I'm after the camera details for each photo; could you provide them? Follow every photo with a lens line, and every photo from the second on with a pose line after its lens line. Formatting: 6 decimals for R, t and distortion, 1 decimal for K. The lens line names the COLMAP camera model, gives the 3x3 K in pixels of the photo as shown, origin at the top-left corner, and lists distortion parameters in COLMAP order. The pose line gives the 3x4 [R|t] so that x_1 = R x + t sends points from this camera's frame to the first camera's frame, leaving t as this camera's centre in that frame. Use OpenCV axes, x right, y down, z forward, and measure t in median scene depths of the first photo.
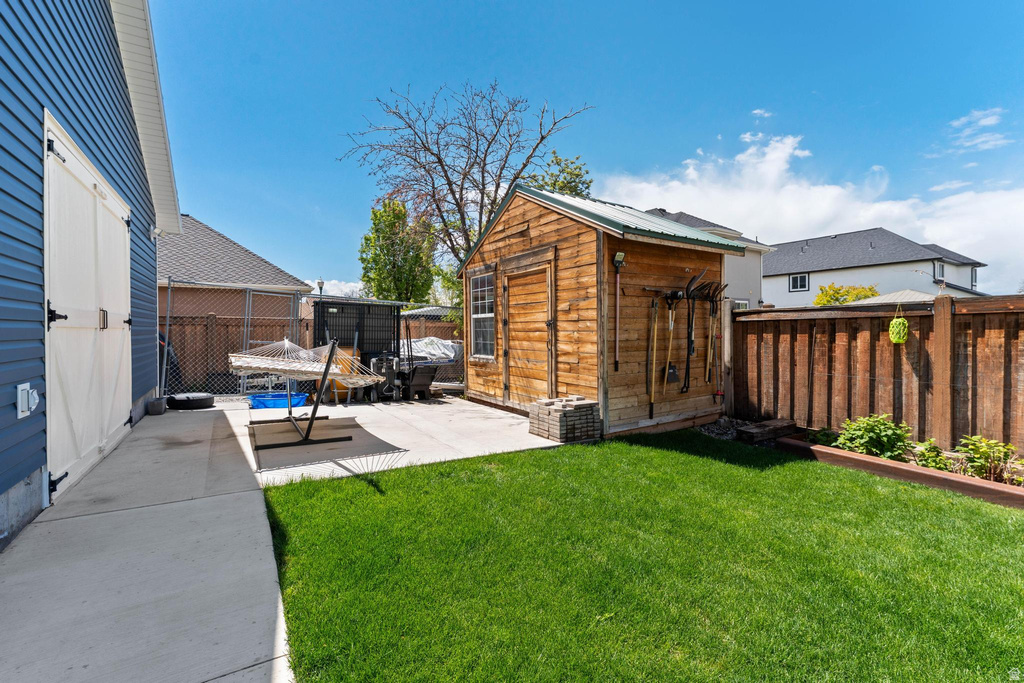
lens RADIAL K [[430.3, 0, 509.7], [0, 430.3, 334.7], [0, 0, 1]] dist [0.001210, -0.000382]
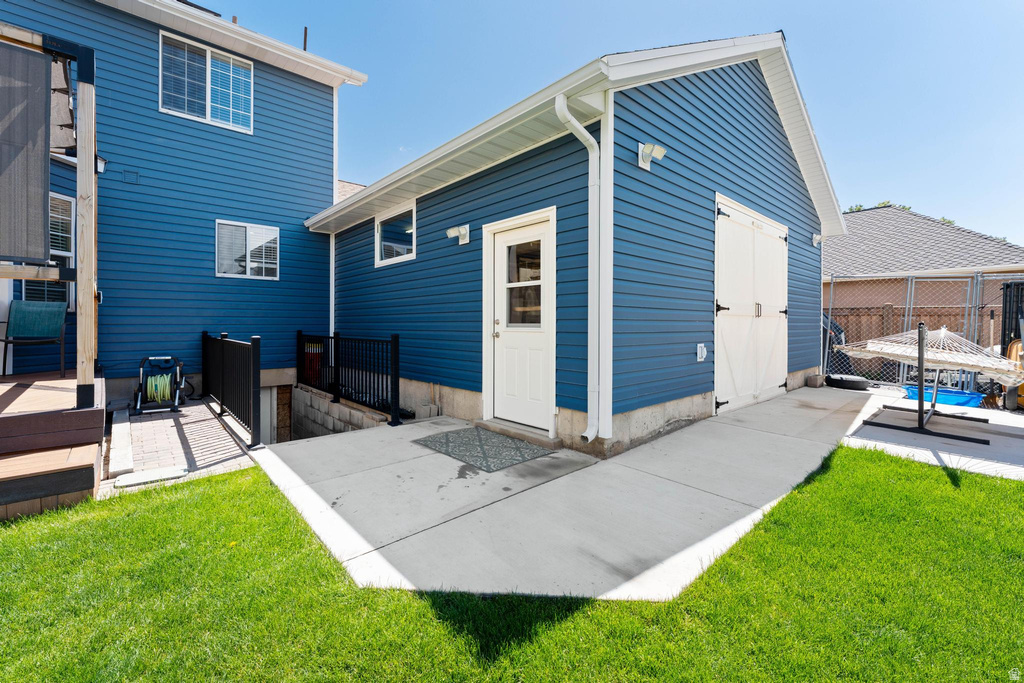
lens RADIAL K [[430.3, 0, 511.7], [0, 430.3, 322.9], [0, 0, 1]] dist [0.001210, -0.000382]
pose [[0.169478, 0.000195, -0.985534, 0.297209], [-0.013080, 0.999912, -0.002051, 0.017784], [0.985447, 0.013239, 0.169466, -0.072825]]
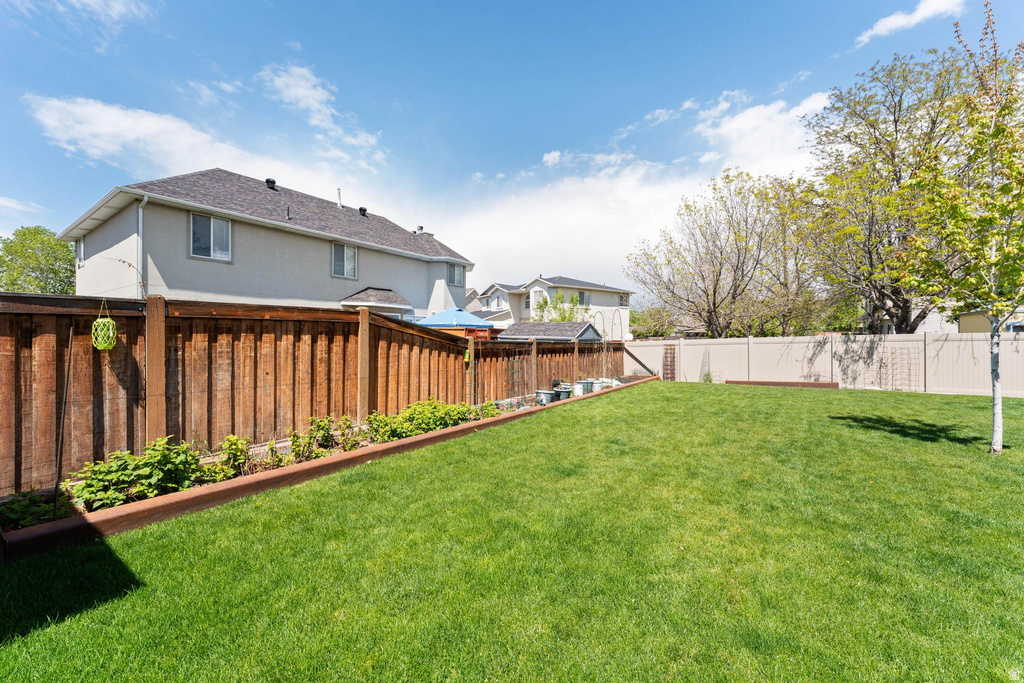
lens RADIAL K [[411.1, 0, 503.5], [0, 411.1, 339.9], [0, 0, 1]] dist [0.003431, -0.001926]
pose [[-0.376637, -0.005633, 0.926344, -0.069379], [0.005038, 0.999954, 0.008129, -0.000900], [-0.926347, 0.007729, -0.376592, 0.639847]]
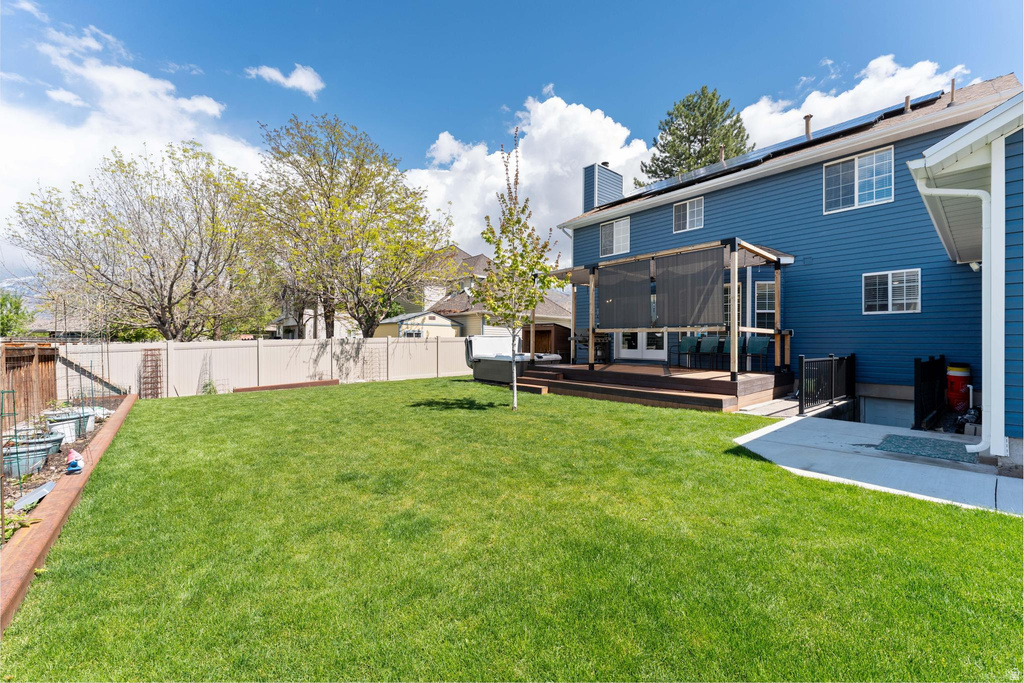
lens RADIAL K [[411.1, 0, 503.8], [0, 411.1, 342.1], [0, 0, 1]] dist [0.003431, -0.001926]
pose [[-0.990500, -0.005186, -0.137414, 0.617860], [-0.006405, 0.999944, 0.008430, -0.002853], [0.137362, 0.009230, -0.990478, 0.816228]]
